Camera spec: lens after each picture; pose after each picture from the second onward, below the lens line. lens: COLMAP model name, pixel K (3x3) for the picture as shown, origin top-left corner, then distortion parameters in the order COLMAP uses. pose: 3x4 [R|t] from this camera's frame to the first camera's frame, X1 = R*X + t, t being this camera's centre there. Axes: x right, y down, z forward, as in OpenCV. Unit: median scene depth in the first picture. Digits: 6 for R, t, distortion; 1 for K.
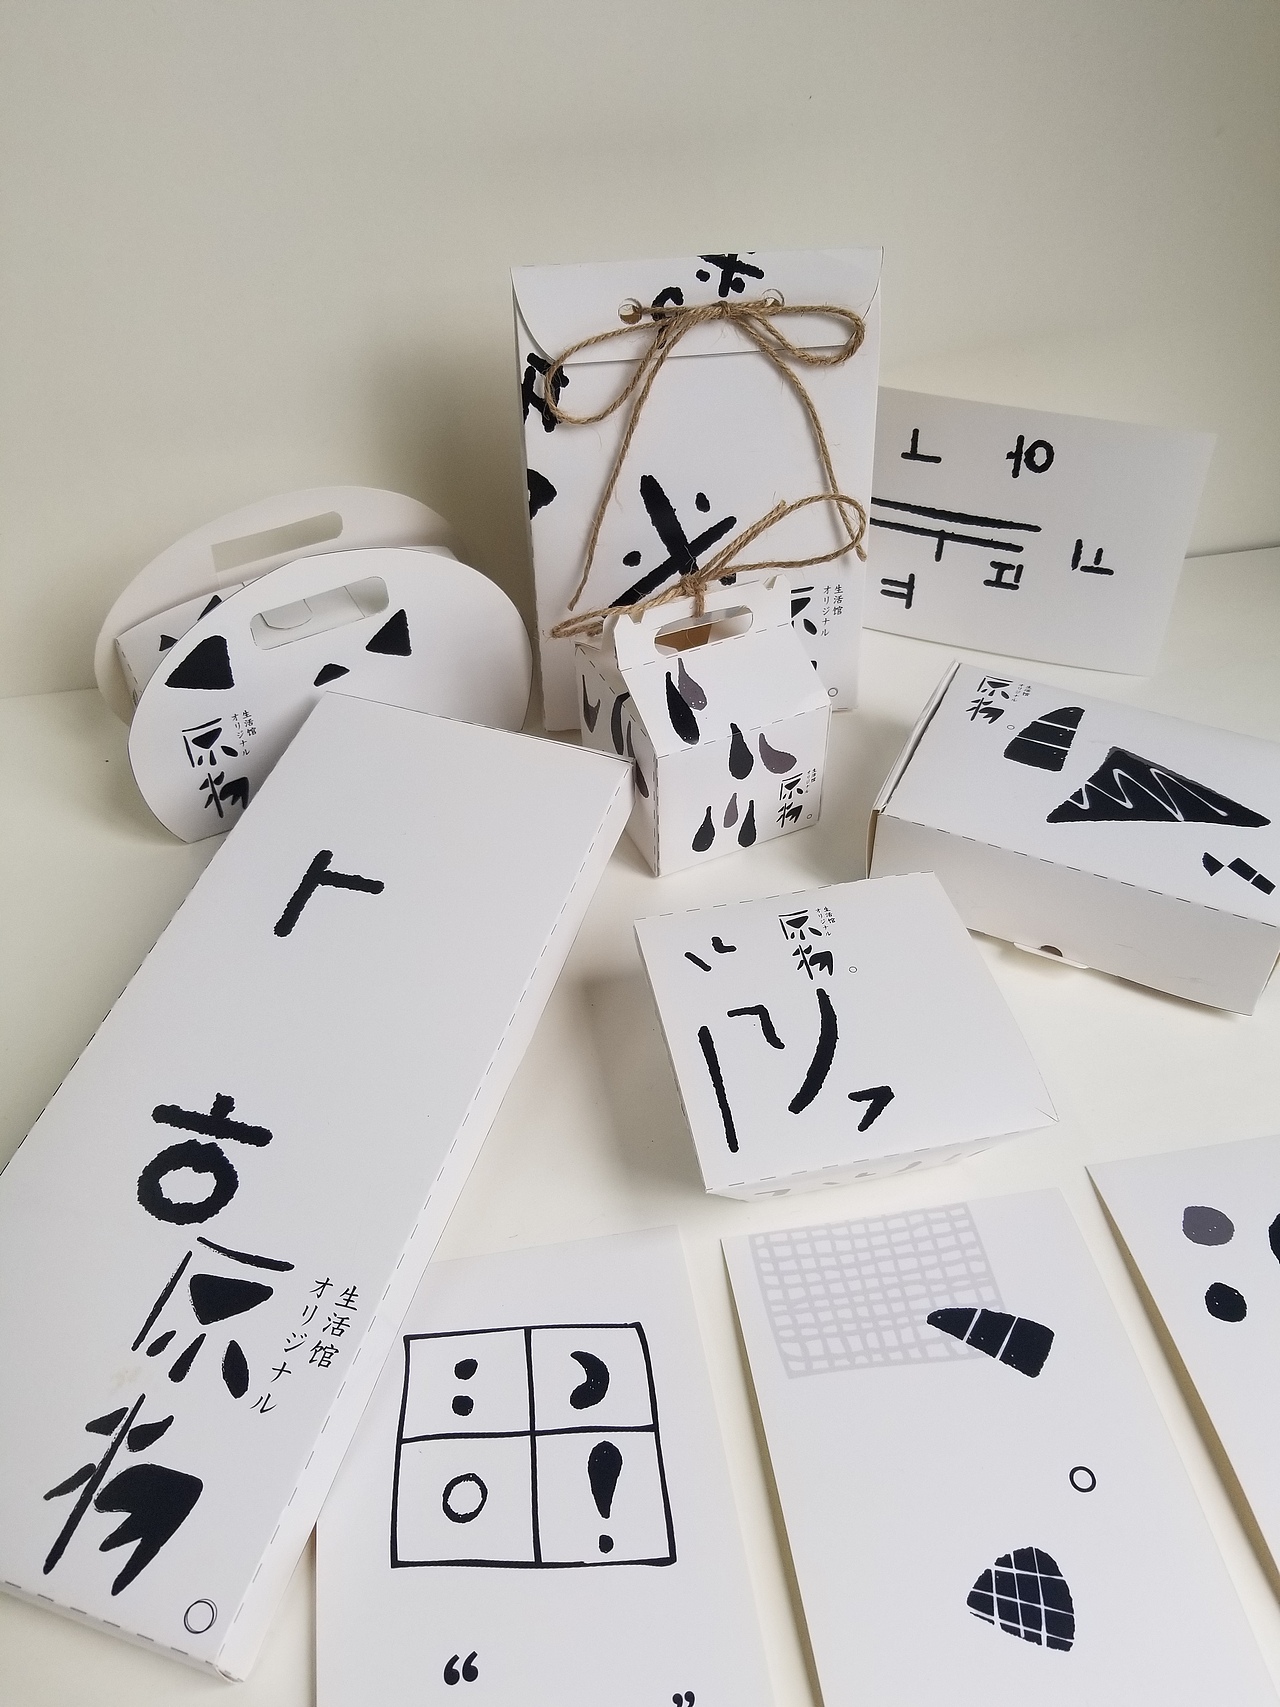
lens RADIAL K [[1322.0, 0, 627.6], [0, 1322.0, 849.5], [0, 0, 1]] dist [0.004591, -0.026635]
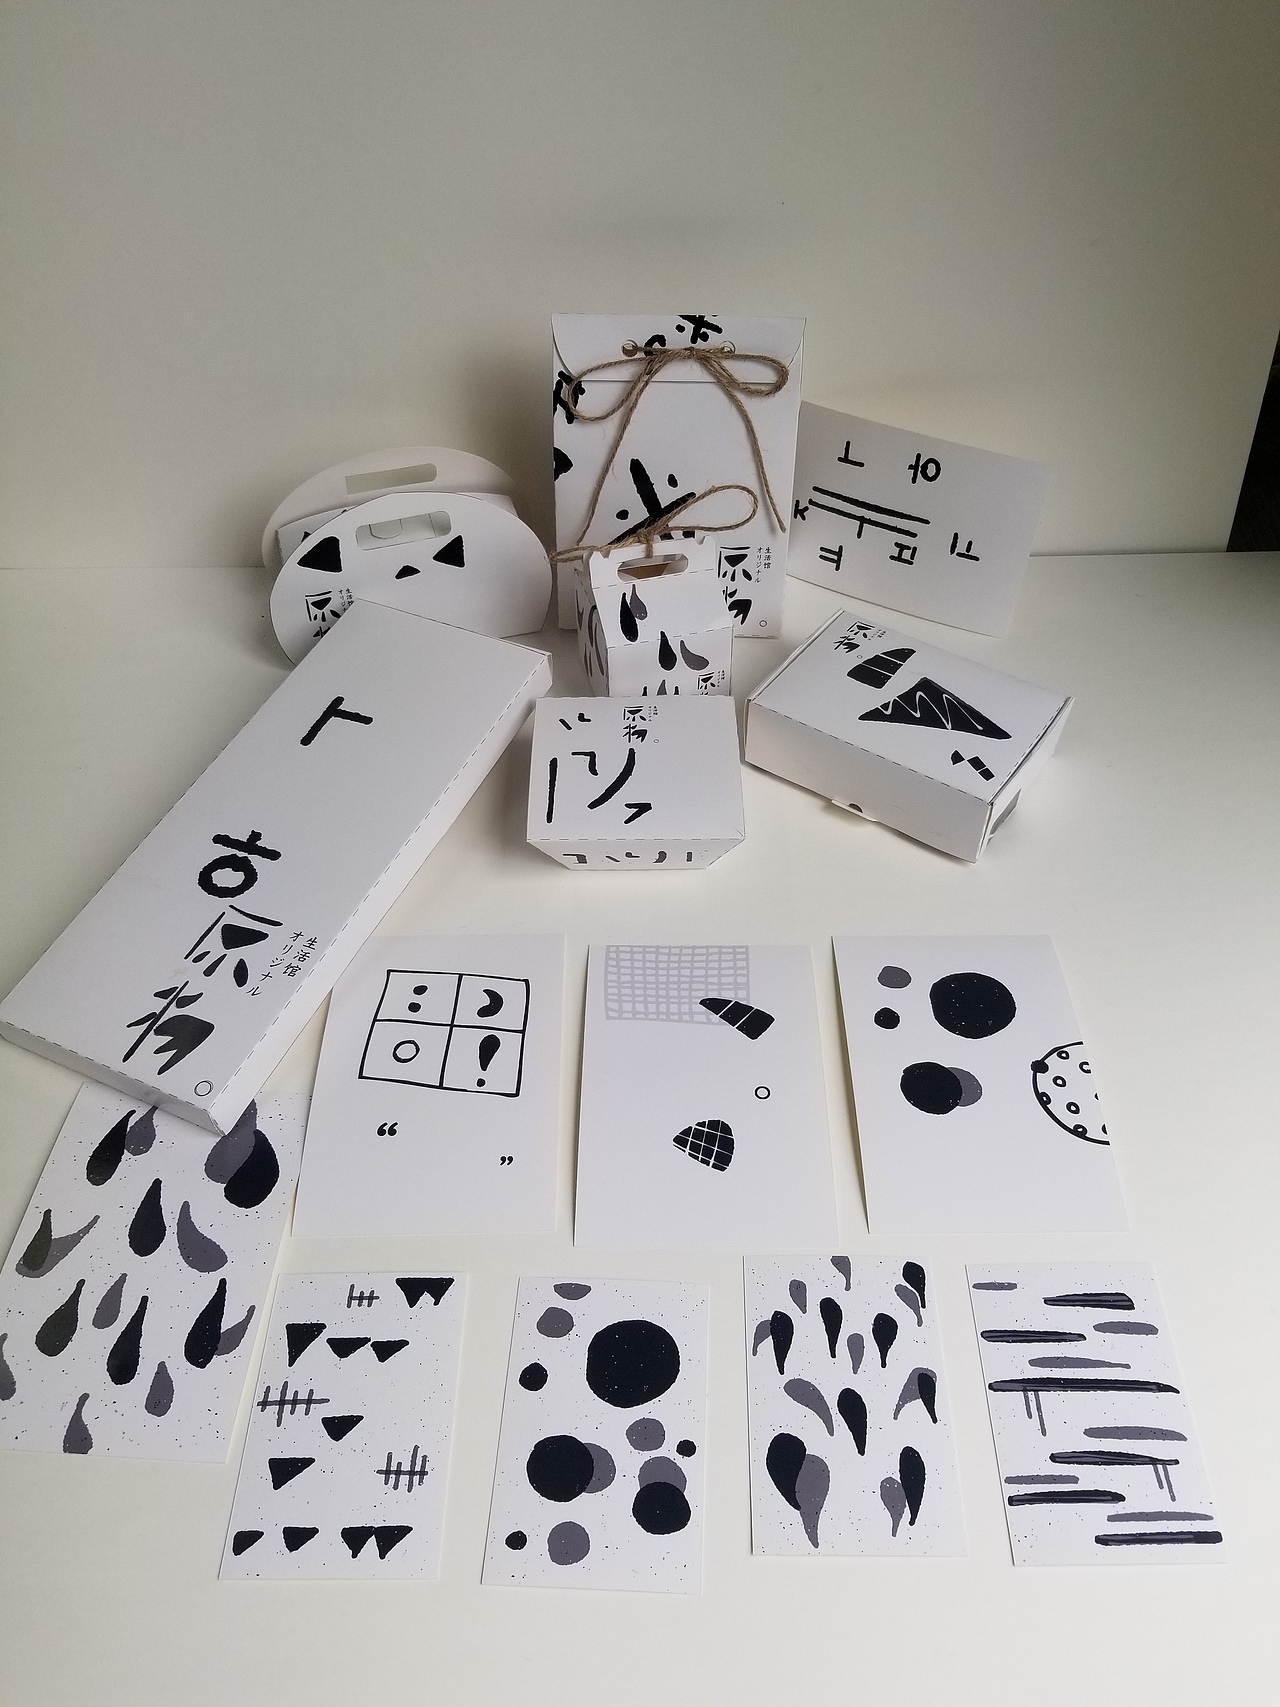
lens RADIAL K [[1322.0, 0, 648.3], [0, 1322.0, 853.1], [0, 0, 1]] dist [0.004591, -0.026635]
pose [[0.986234, 0.125879, -0.107223, 0.256534], [-0.121137, 0.991392, 0.049680, 0.081537], [0.112554, -0.036007, 0.992993, -0.503593]]
